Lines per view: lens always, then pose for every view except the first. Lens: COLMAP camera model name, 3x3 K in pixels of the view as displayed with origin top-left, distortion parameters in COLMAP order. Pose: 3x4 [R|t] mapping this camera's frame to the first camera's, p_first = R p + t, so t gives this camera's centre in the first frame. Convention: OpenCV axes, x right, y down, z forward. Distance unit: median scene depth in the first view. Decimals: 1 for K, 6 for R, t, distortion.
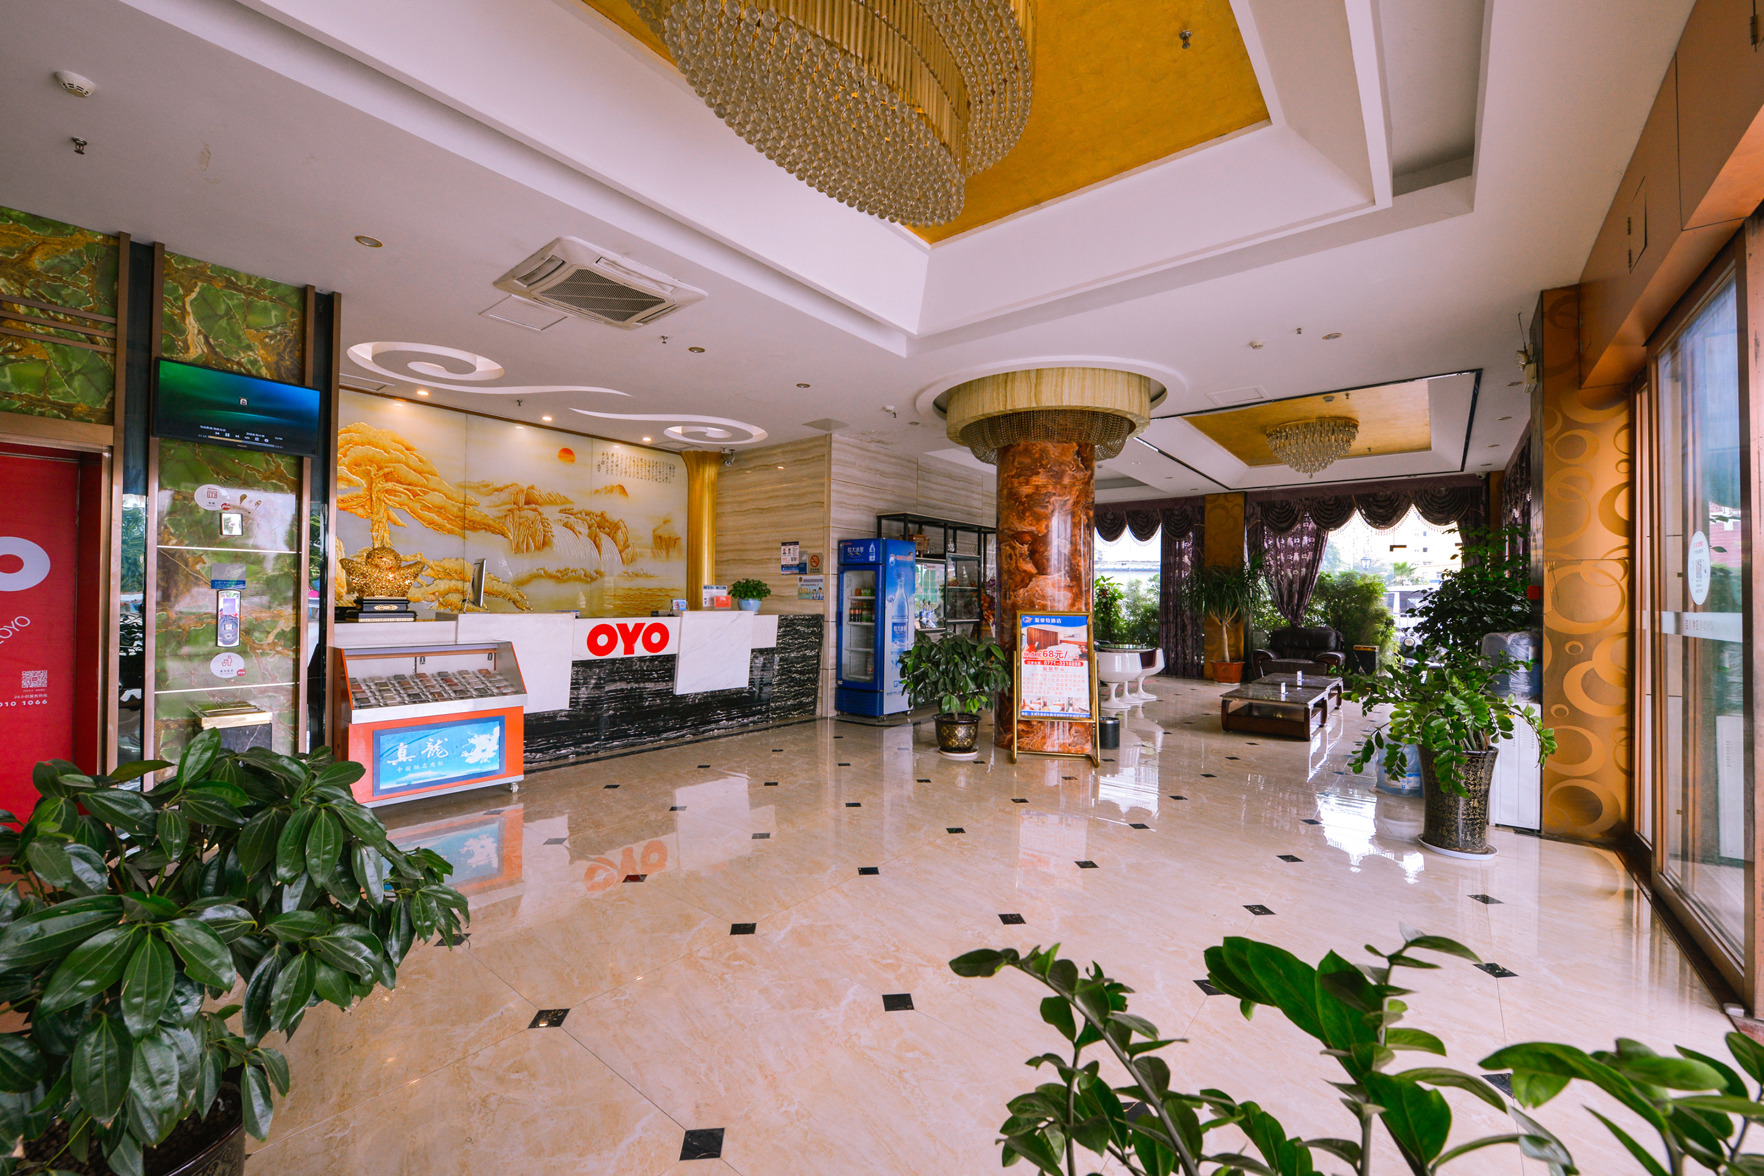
lens RADIAL K [[696.4, 0, 880.7], [0, 696.4, 591.8], [0, 0, 1]] dist [-0.010166, -0.000466]
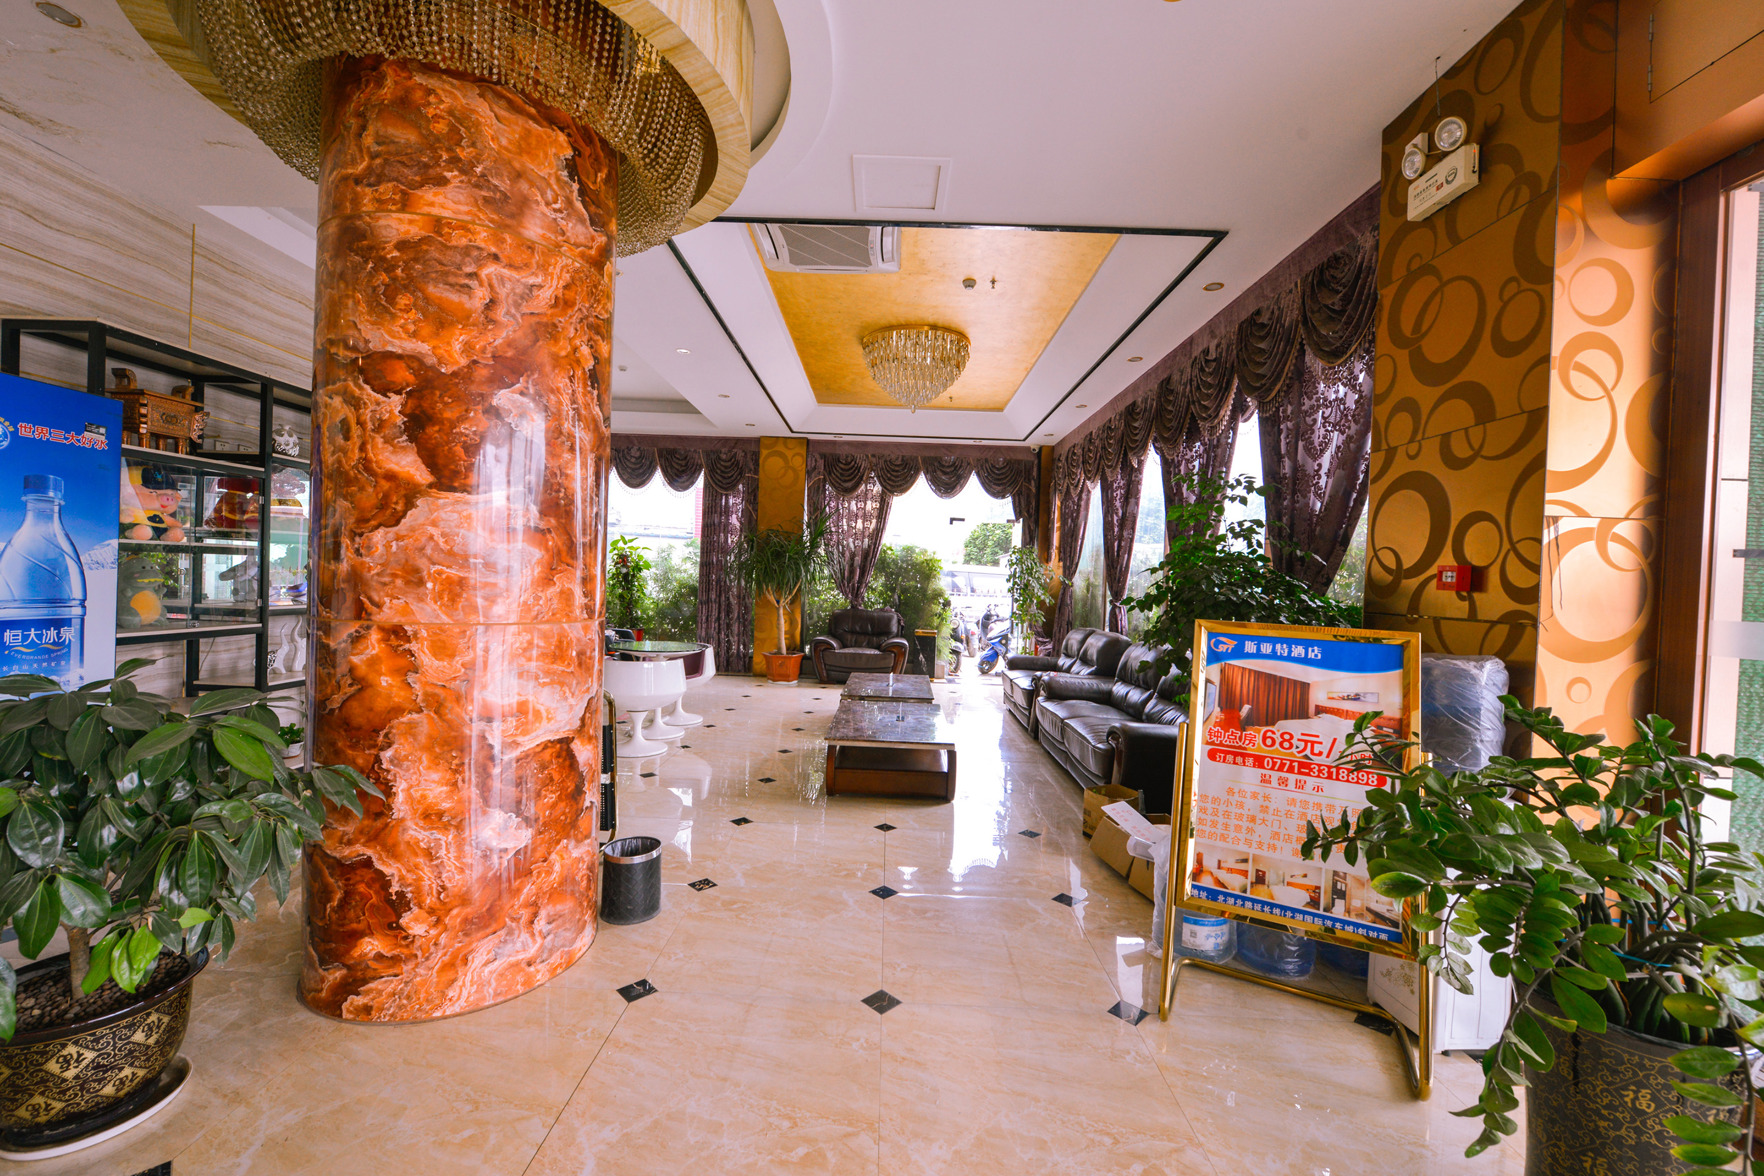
lens RADIAL K [[696.4, 0, 880.7], [0, 696.4, 591.8], [0, 0, 1]] dist [-0.010166, -0.000466]
pose [[0.784885, 0.007642, 0.619594, 0.158168], [-0.033962, 0.998951, 0.030700, 0.006074], [-0.618710, -0.045139, 0.784322, 0.508988]]
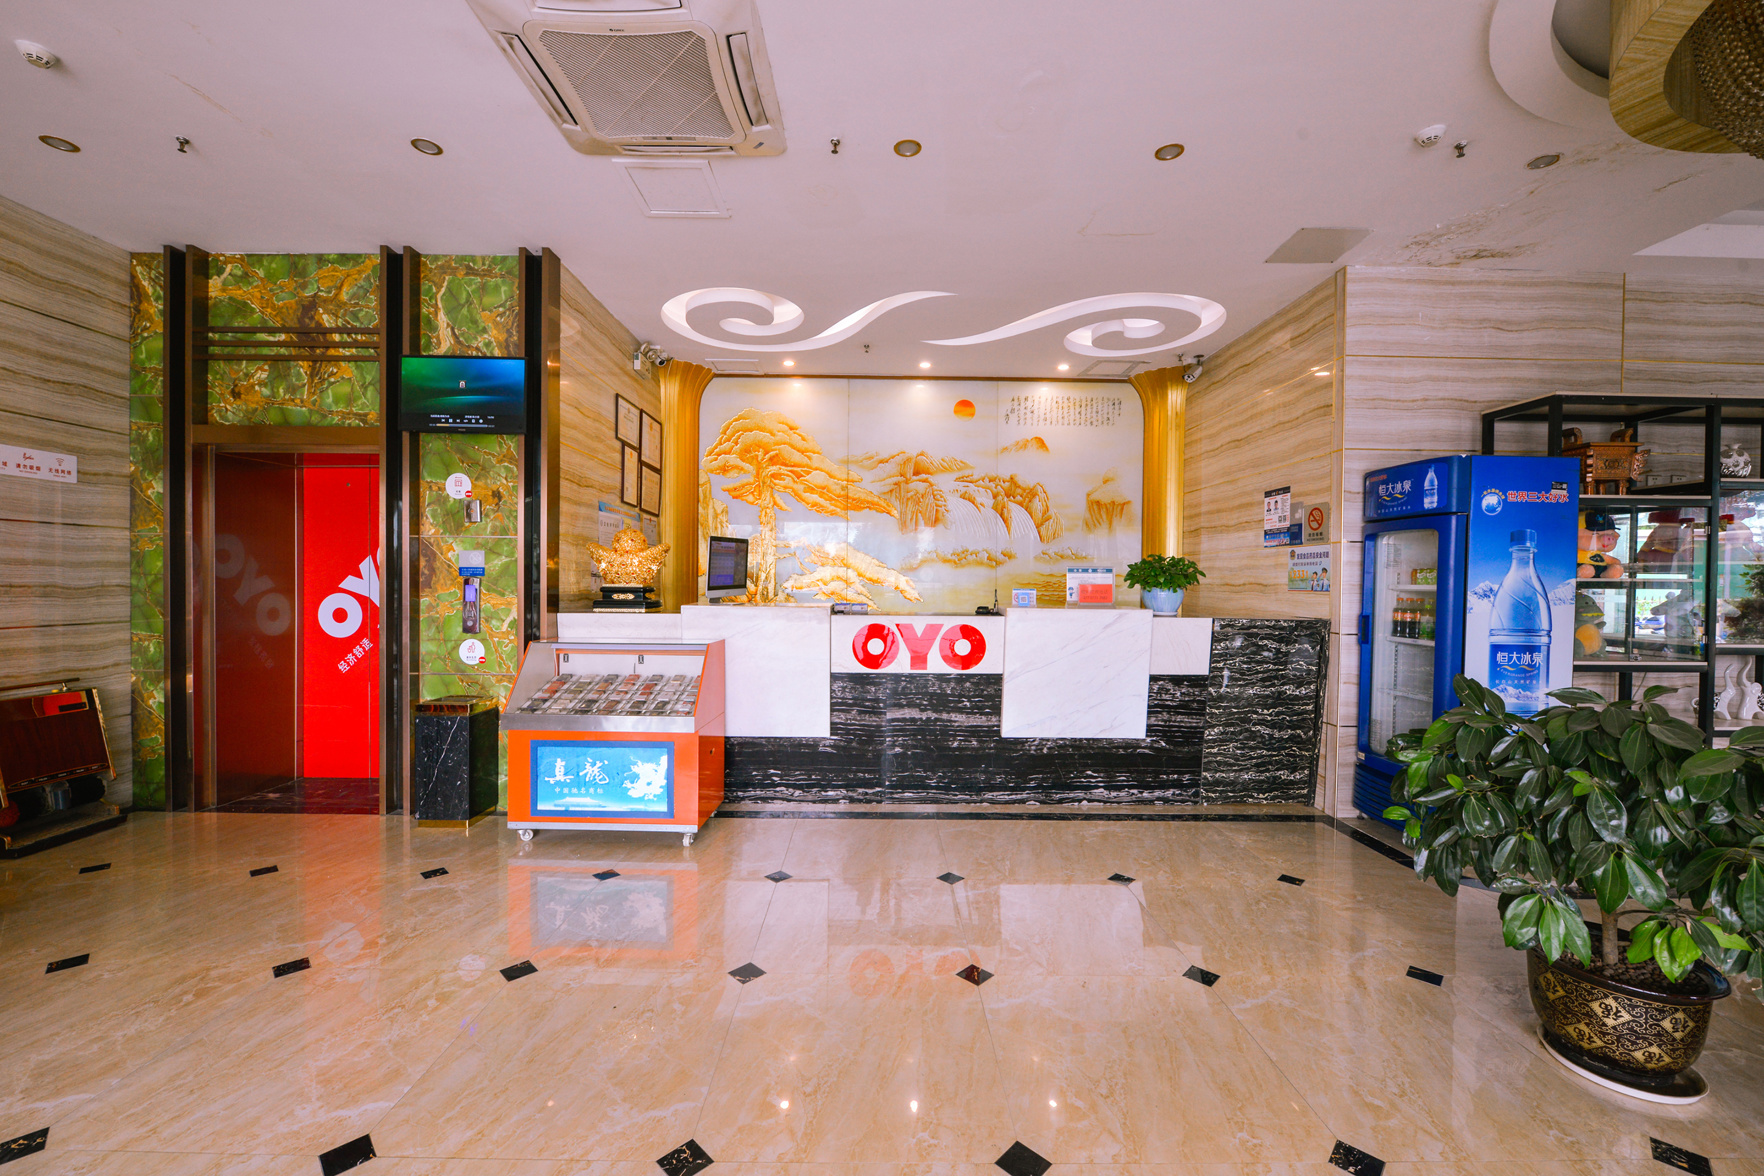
lens RADIAL K [[696.4, 0, 880.7], [0, 696.4, 591.8], [0, 0, 1]] dist [-0.010166, -0.000466]
pose [[0.634380, 0.007722, -0.772983, 0.117085], [0.003042, 0.999917, 0.012485, 0.004540], [0.773015, -0.010272, 0.634304, 0.450004]]
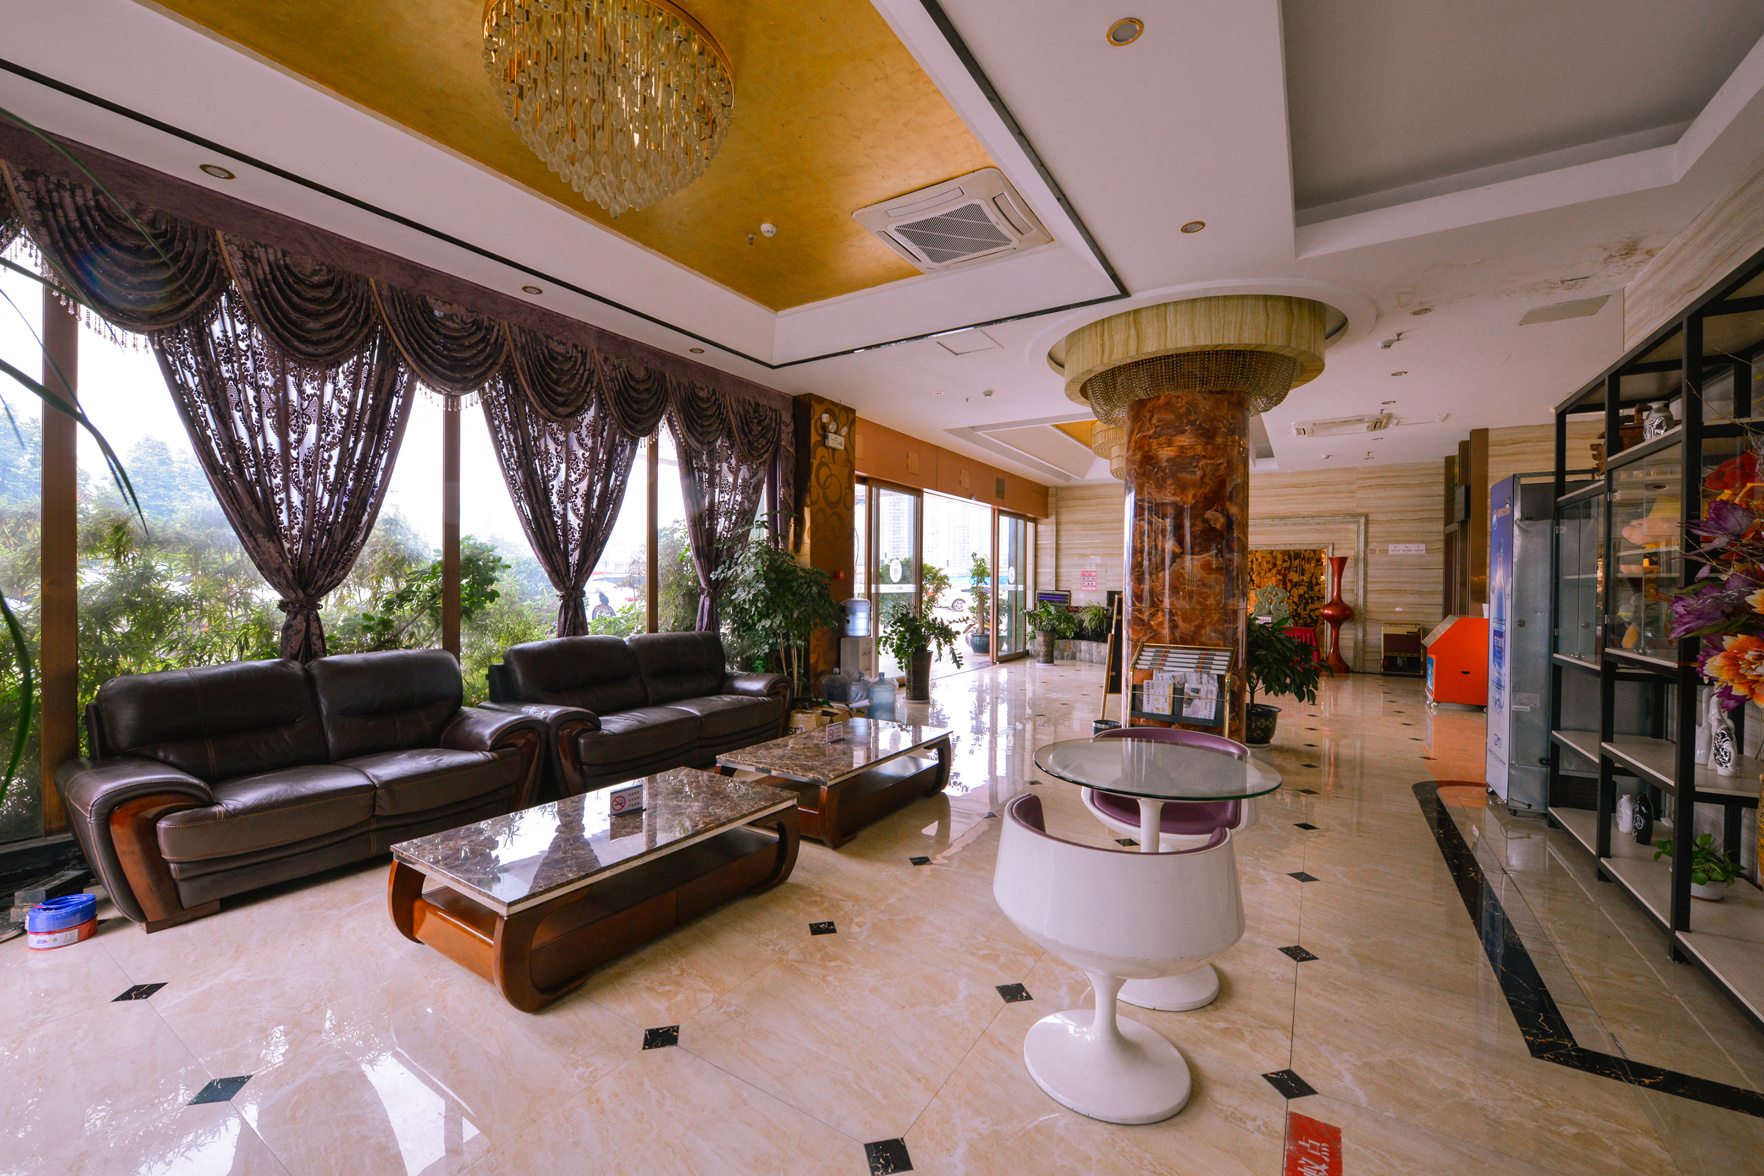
lens RADIAL K [[696.4, 0, 880.7], [0, 696.4, 591.8], [0, 0, 1]] dist [-0.010166, -0.000466]
pose [[-0.992975, -0.016753, -0.117129, 0.624218], [-0.017212, 0.999848, 0.002914, 0.021865], [0.117062, 0.004910, -0.993112, 1.605791]]
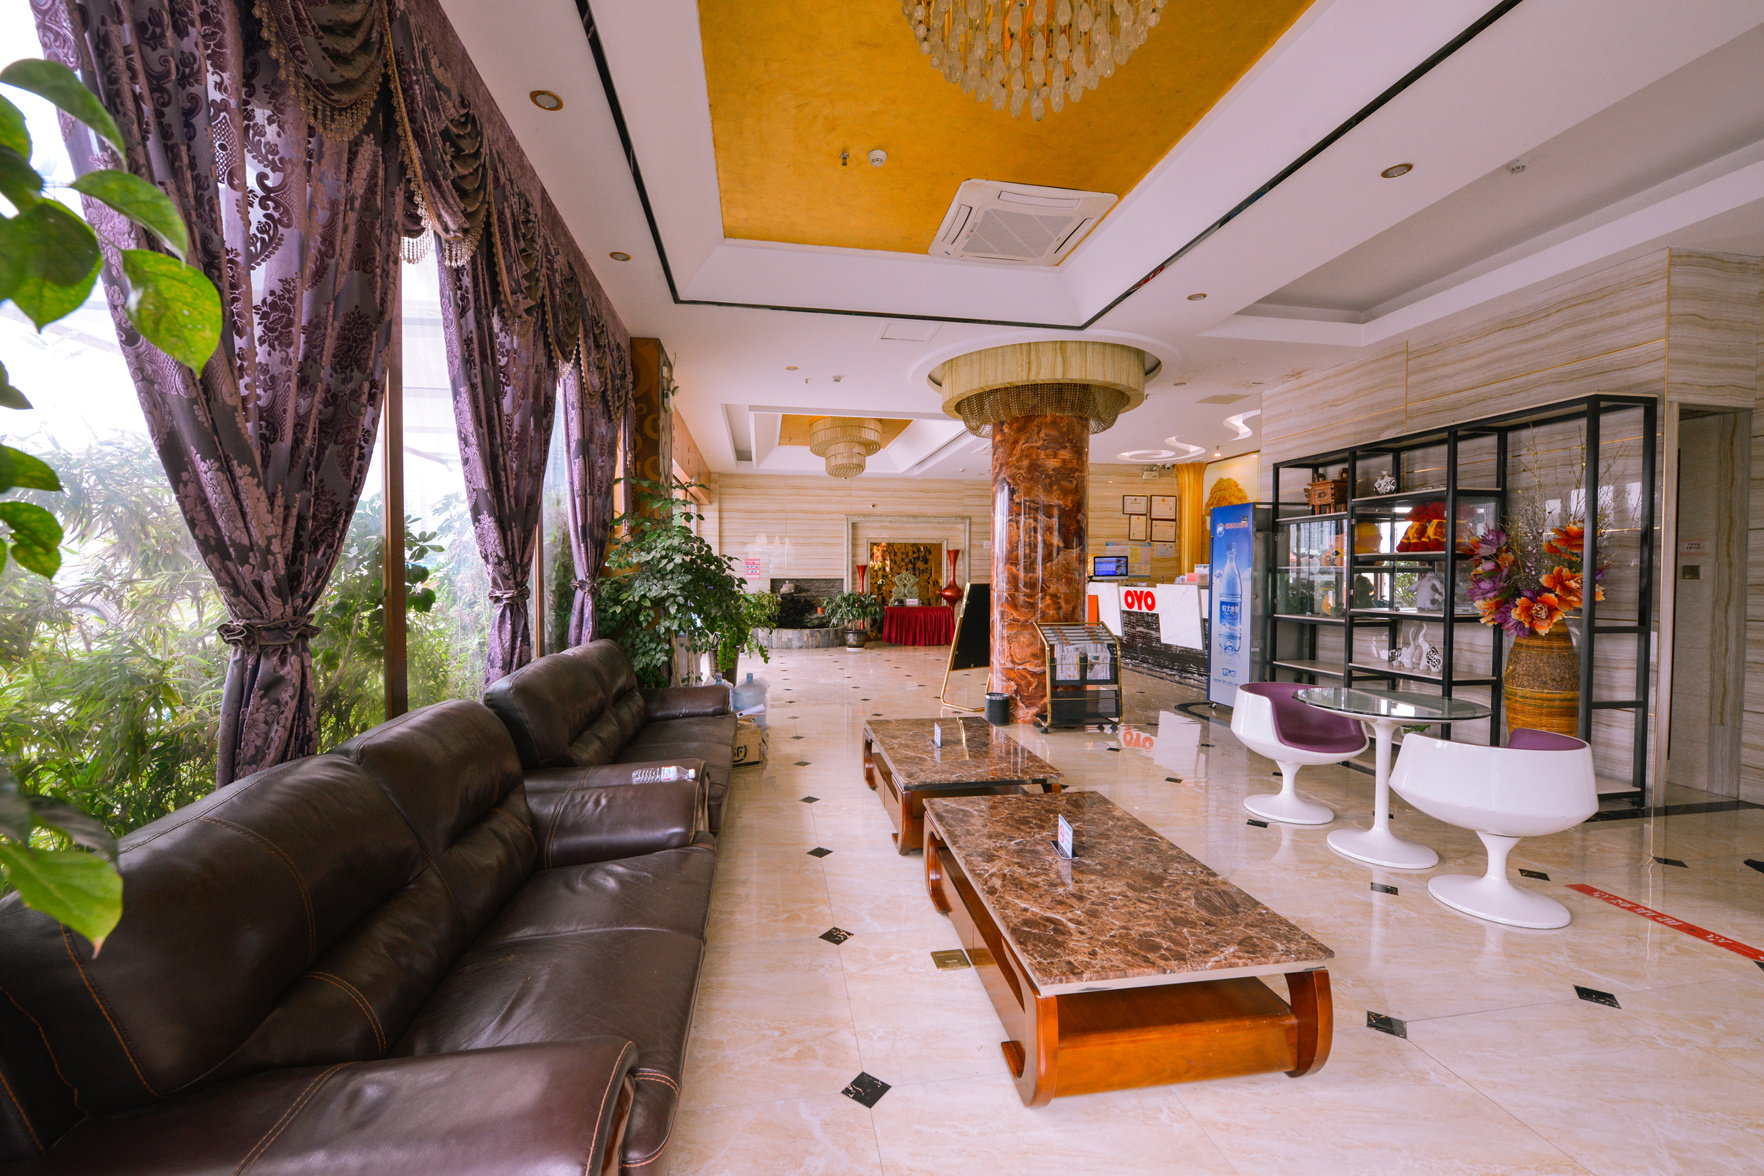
lens RADIAL K [[696.4, 0, 880.7], [0, 696.4, 591.8], [0, 0, 1]] dist [-0.010166, -0.000466]
pose [[-0.663697, 0.007674, -0.747962, 1.026946], [-0.003924, 0.999898, 0.013741, 0.023542], [0.747991, 0.012055, -0.663600, 1.347166]]
